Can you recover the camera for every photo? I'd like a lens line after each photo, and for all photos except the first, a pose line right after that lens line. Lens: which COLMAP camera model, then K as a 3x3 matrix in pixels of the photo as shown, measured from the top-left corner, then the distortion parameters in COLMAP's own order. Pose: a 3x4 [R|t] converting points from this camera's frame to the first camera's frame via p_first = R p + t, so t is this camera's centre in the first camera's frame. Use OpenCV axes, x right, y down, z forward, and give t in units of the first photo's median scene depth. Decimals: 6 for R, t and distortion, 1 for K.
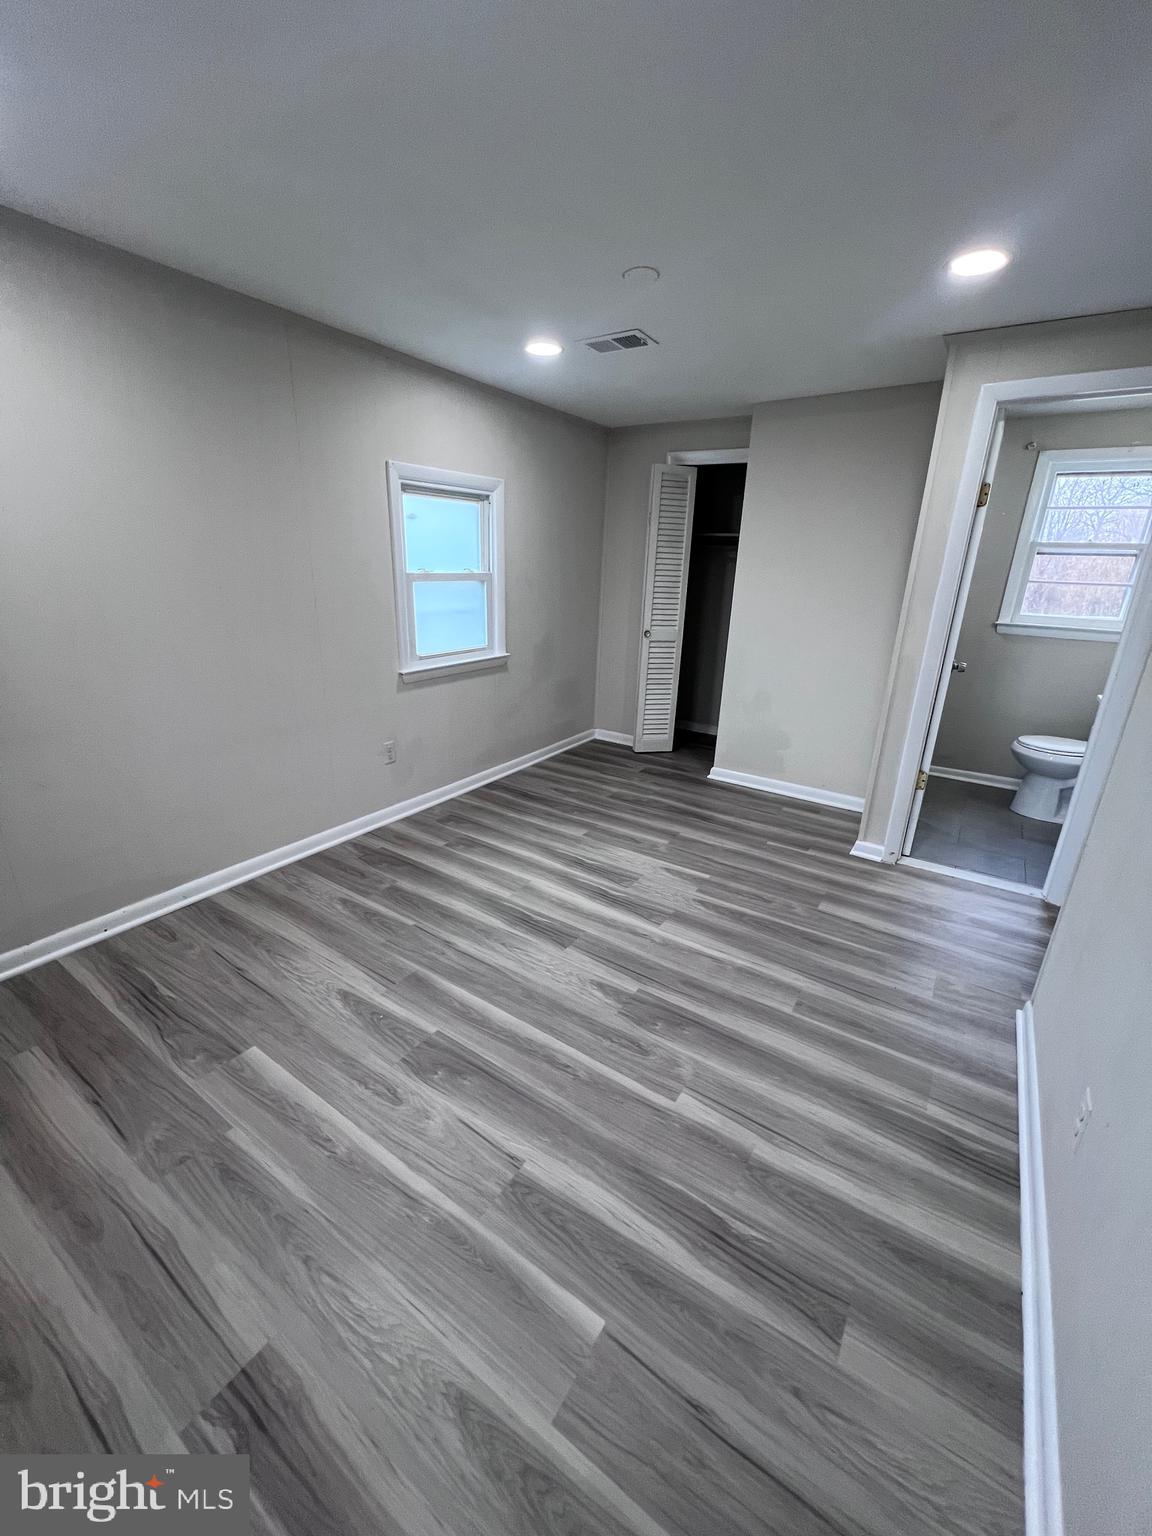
lens RADIAL K [[609.5, 0, 583.0], [0, 609.5, 767.7], [0, 0, 1]] dist [-0.001888, -0.000349]
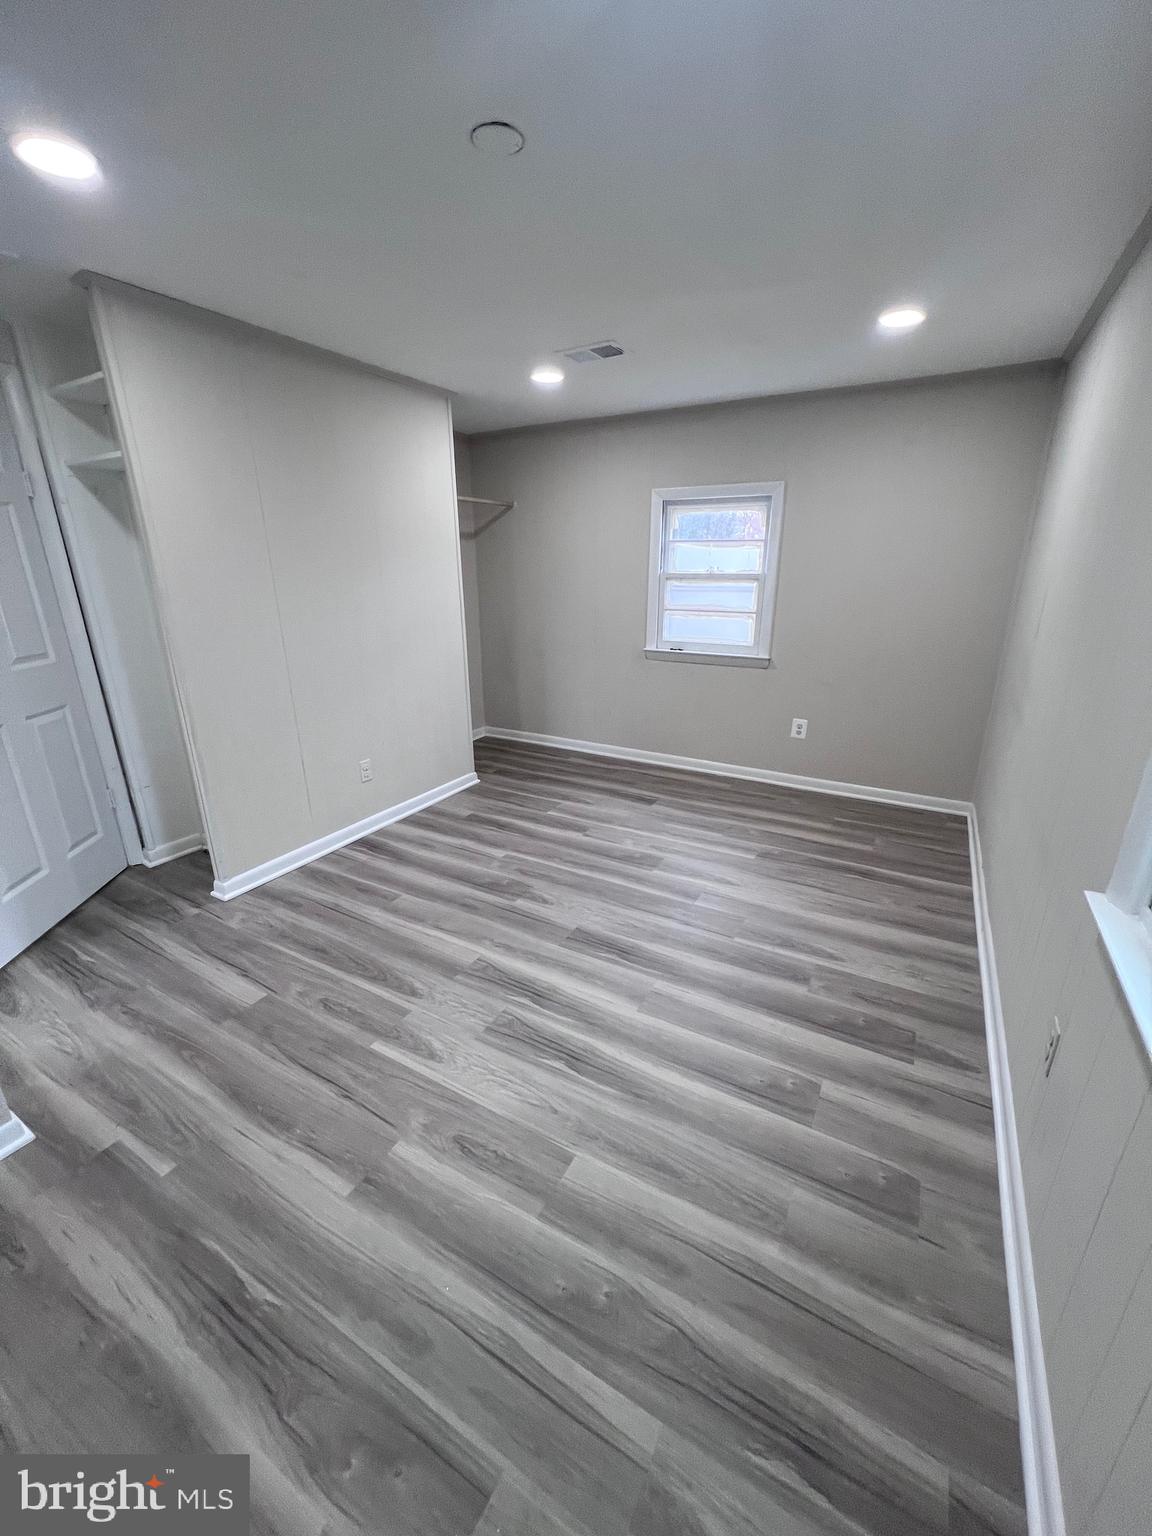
lens RADIAL K [[609.5, 0, 582.2], [0, 609.5, 765.3], [0, 0, 1]] dist [-0.001888, -0.000349]
pose [[-0.997567, -0.002972, -0.069649, 0.042495], [-0.044502, 0.796188, 0.603411, -0.660926], [0.053660, 0.605043, -0.794383, 1.933460]]
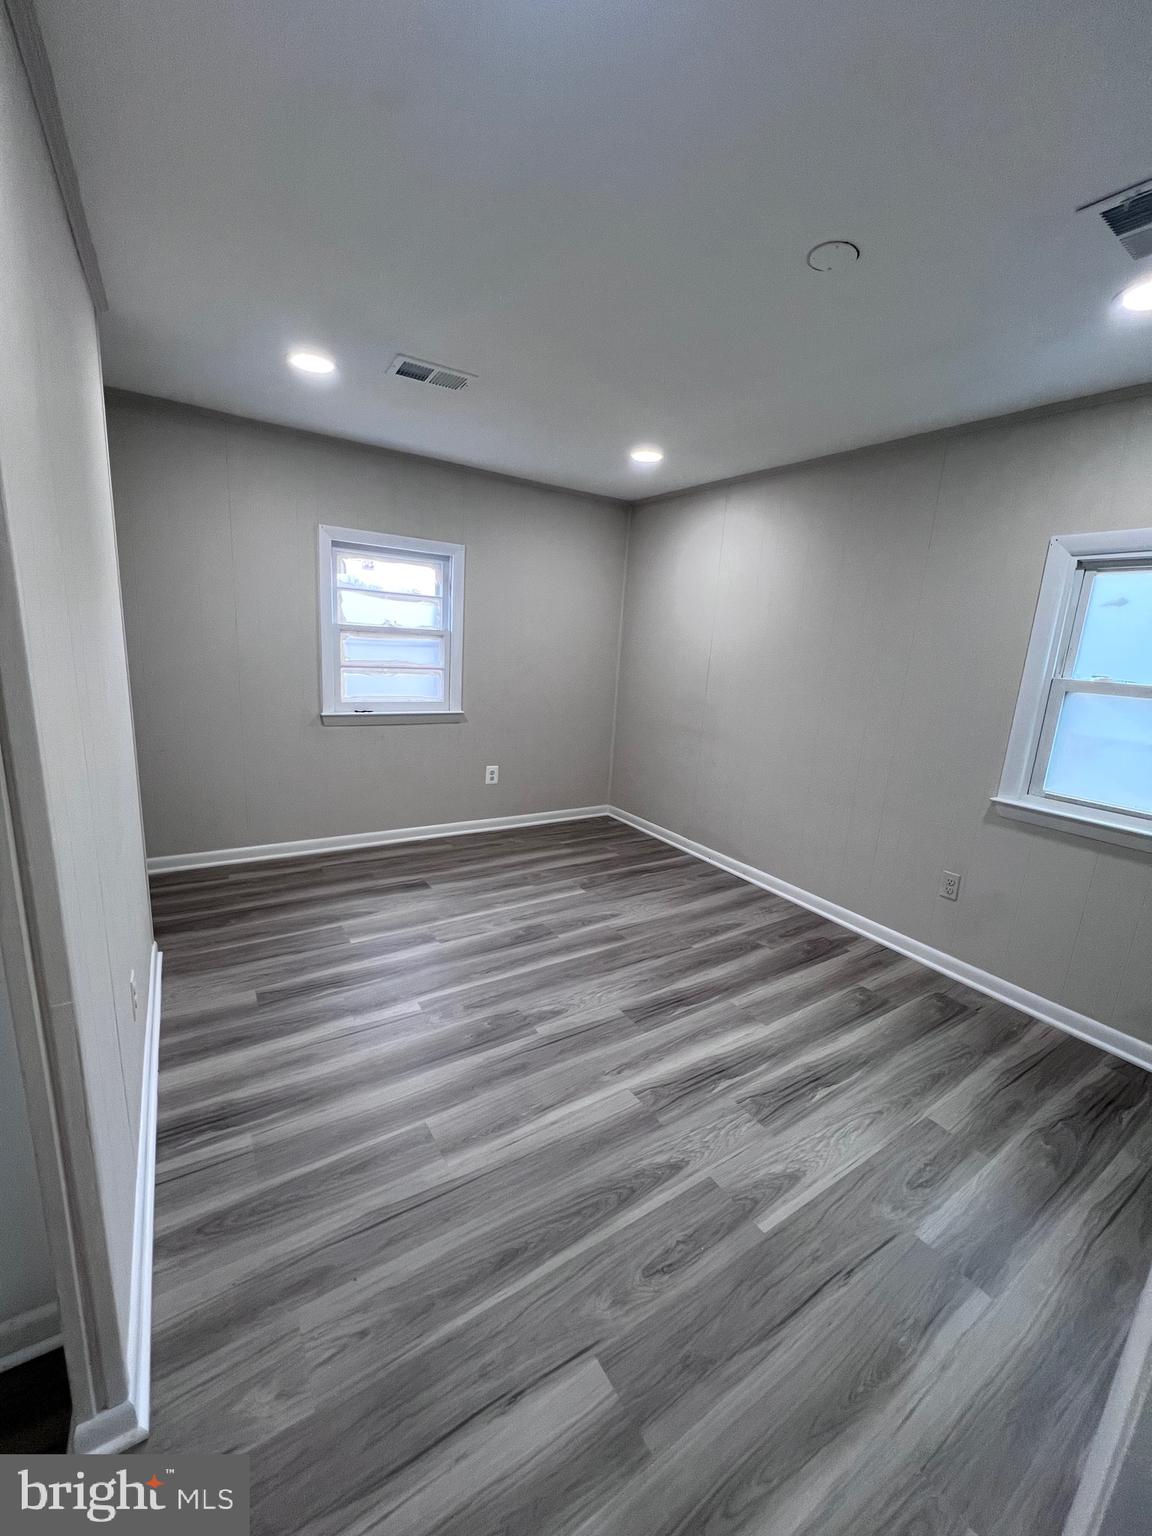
lens RADIAL K [[609.5, 0, 577.0], [0, 609.5, 766.3], [0, 0, 1]] dist [-0.001888, -0.000349]
pose [[-0.397123, 0.140646, -0.906925, 0.962468], [-0.365532, 0.882188, 0.296869, -0.363960], [0.841831, 0.449403, -0.298926, 1.218300]]
